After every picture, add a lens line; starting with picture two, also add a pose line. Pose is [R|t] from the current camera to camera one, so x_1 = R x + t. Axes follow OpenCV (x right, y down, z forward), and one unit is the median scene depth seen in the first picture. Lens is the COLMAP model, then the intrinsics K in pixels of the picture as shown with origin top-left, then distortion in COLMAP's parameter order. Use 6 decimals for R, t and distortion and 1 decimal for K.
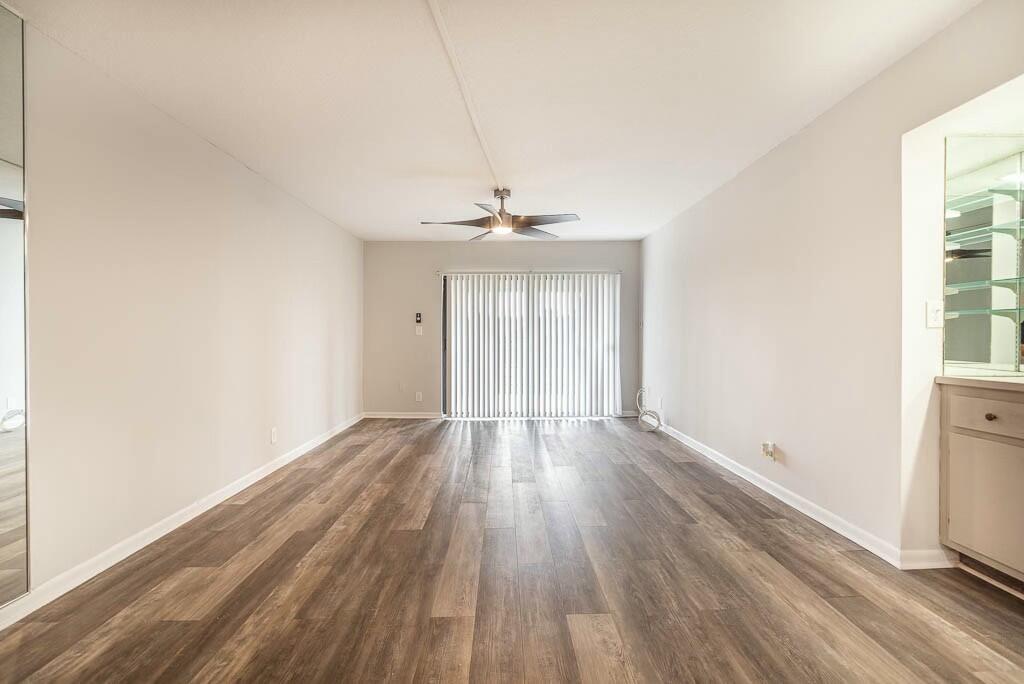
lens RADIAL K [[440.0, 0, 514.3], [0, 440.0, 339.1], [0, 0, 1]] dist [-0.000517, 0.001213]
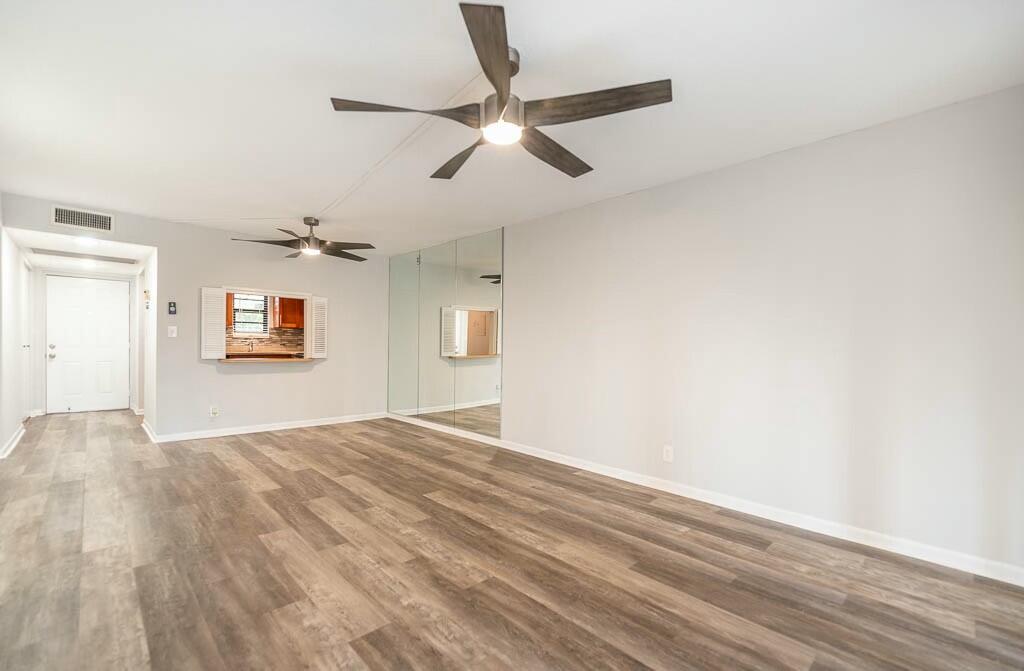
lens RADIAL K [[442.6, 0, 509.8], [0, 442.6, 344.6], [0, 0, 1]] dist [0.001853, -0.000188]
pose [[-0.743225, -0.006886, -0.669006, 0.437764], [-0.017068, 0.999817, 0.008671, -0.016335], [0.668824, 0.017863, -0.743207, 2.004540]]
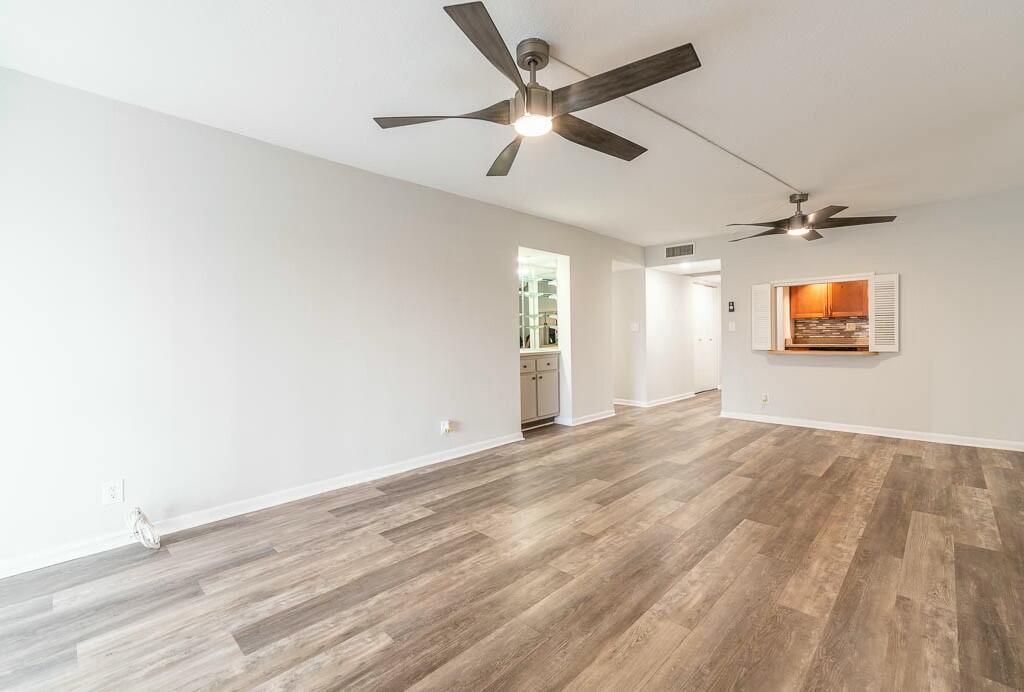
lens RADIAL K [[440.0, 0, 517.4], [0, 440.0, 346.0], [0, 0, 1]] dist [-0.000517, 0.001213]
pose [[-0.700685, -0.003966, 0.713460, -0.543515], [0.020385, 0.999465, 0.025576, -0.011485], [-0.713180, 0.032464, -0.700229, 1.988548]]
